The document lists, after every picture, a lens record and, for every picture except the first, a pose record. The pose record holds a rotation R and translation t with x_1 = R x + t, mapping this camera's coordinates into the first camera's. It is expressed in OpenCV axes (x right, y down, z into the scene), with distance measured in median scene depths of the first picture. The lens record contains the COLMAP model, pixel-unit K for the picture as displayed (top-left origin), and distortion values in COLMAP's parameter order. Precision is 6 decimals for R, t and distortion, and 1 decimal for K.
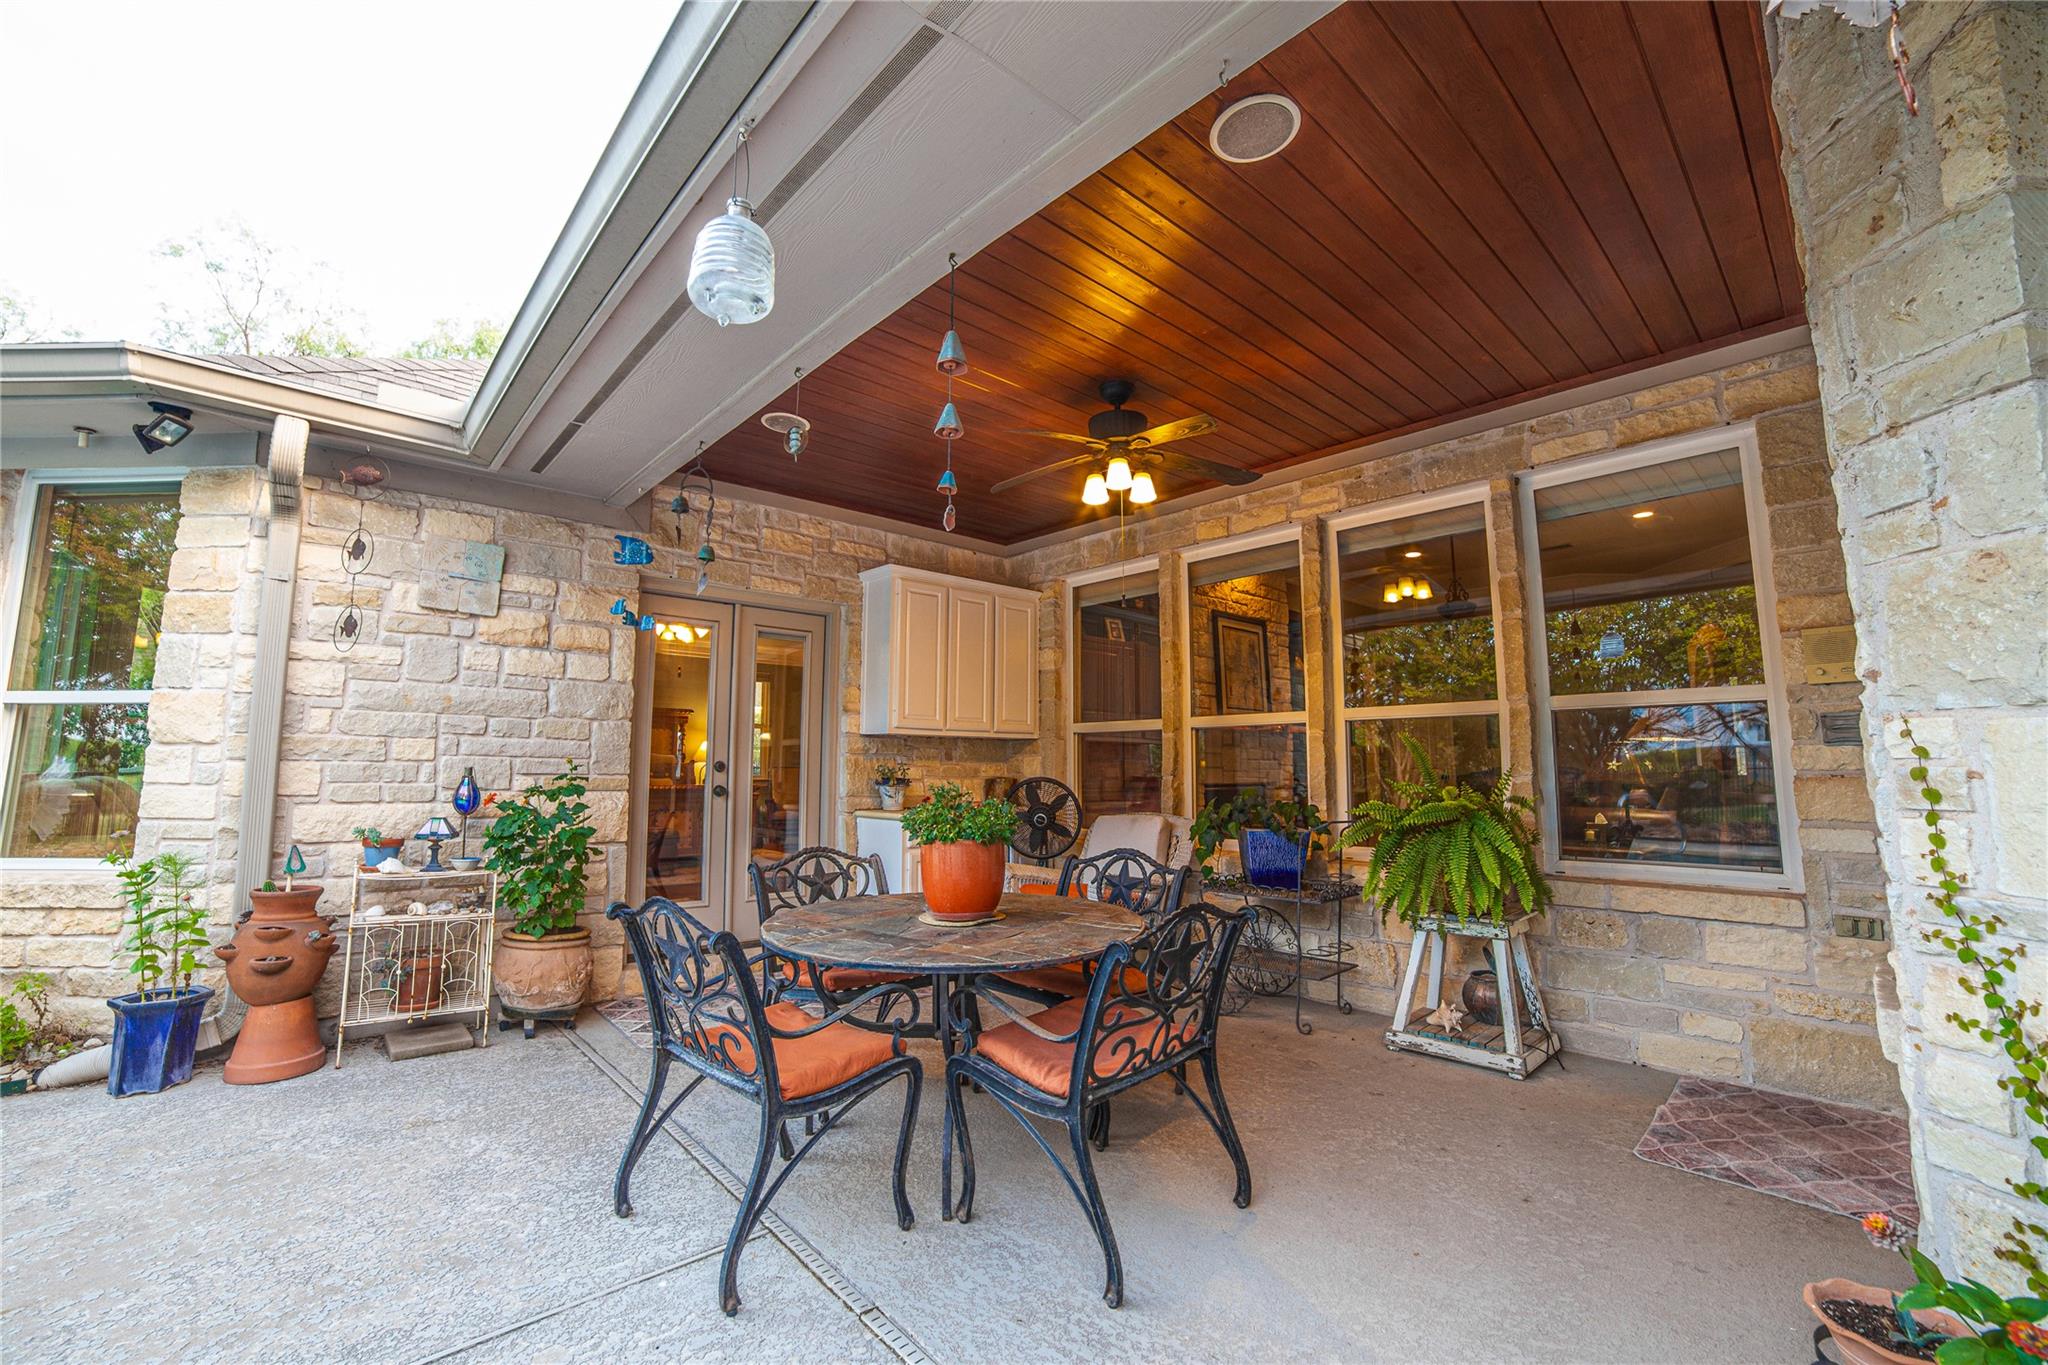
lens RADIAL K [[831.5, 0, 1016.7], [0, 831.5, 672.6], [0, 0, 1]] dist [-0.107756, 0.033678]
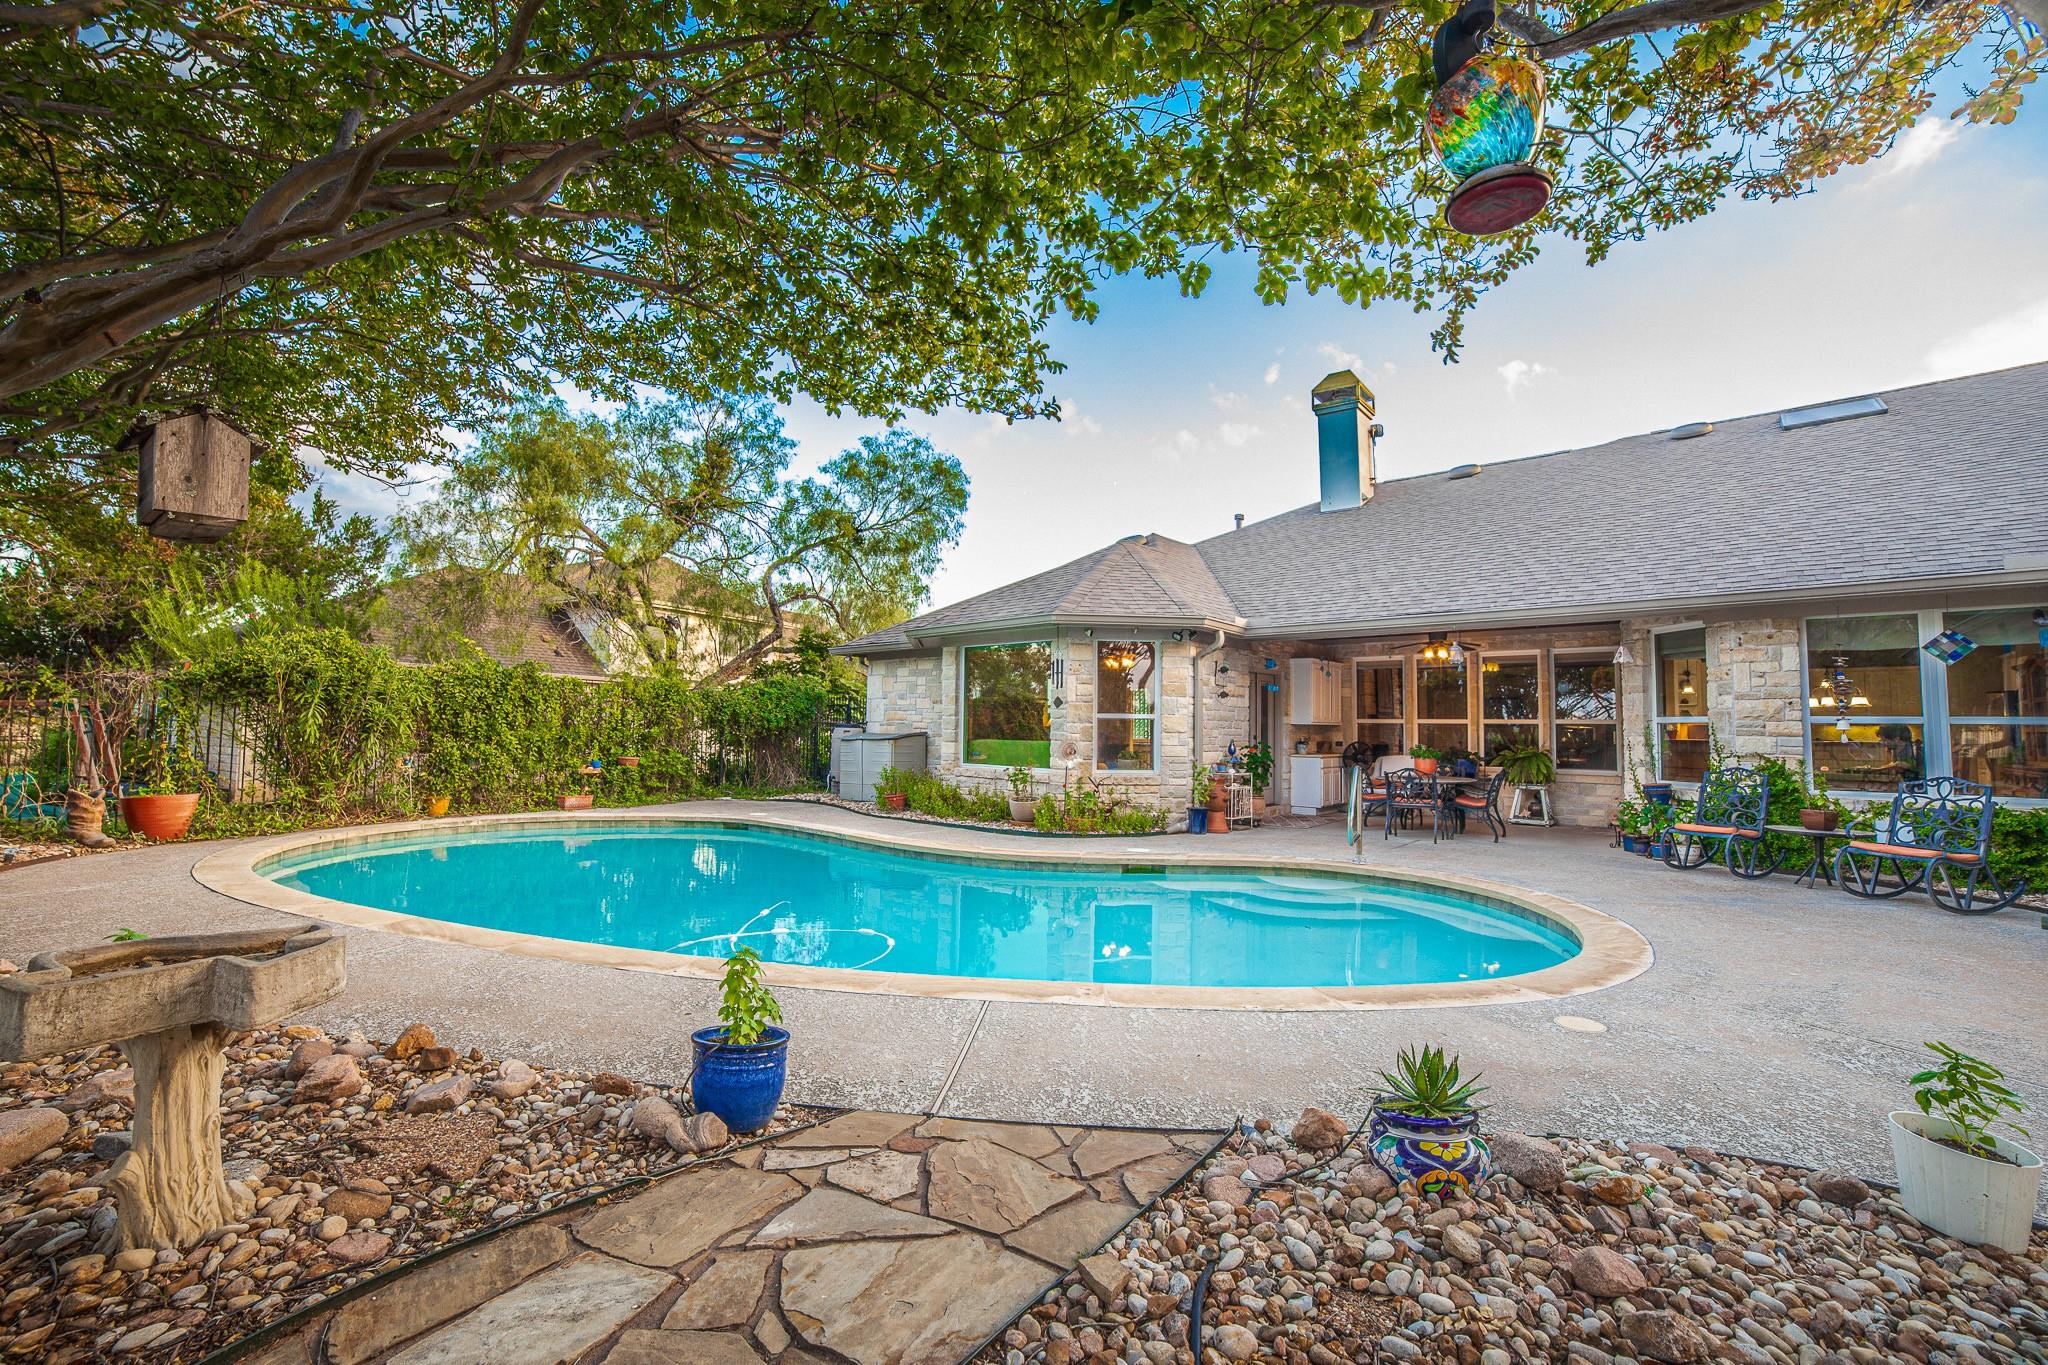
lens RADIAL K [[835.2, 0, 1006.6], [0, 835.2, 672.4], [0, 0, 1]] dist [-0.108383, 0.037662]
pose [[0.996234, 0.019776, 0.084416, -1.733869], [-0.024105, 0.998430, 0.050571, -0.256786], [-0.083284, -0.052415, 0.995146, -1.927893]]
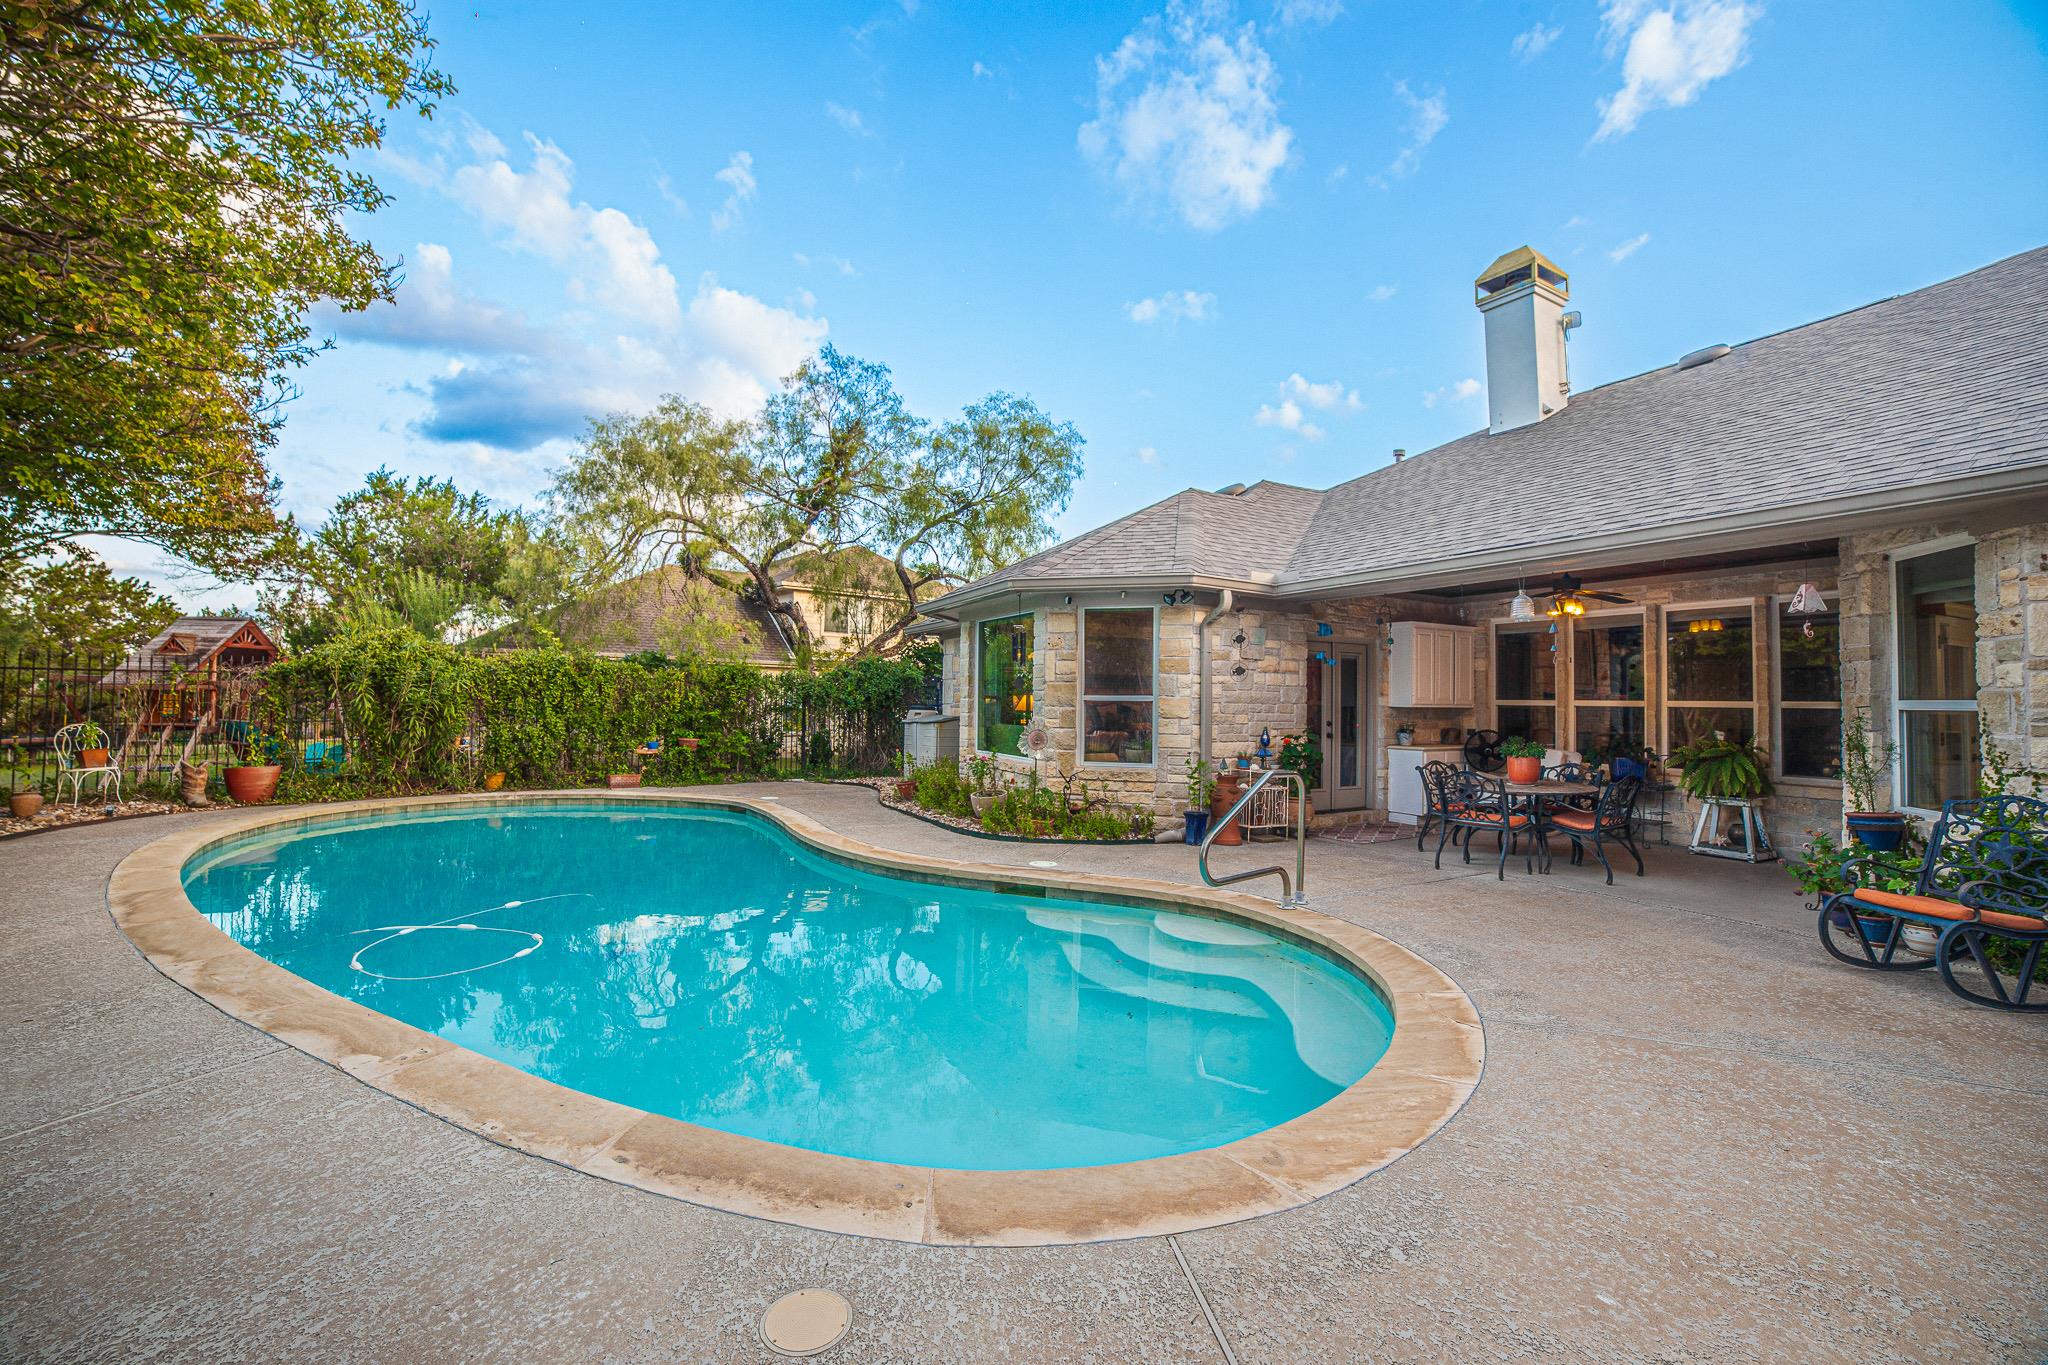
lens RADIAL K [[835.2, 0, 1006.6], [0, 835.2, 672.4], [0, 0, 1]] dist [-0.108383, 0.037662]
pose [[0.964456, 0.003796, -0.264217, -0.757040], [0.017236, 0.996864, 0.077239, -0.234282], [0.263681, -0.079048, 0.961366, -1.487001]]
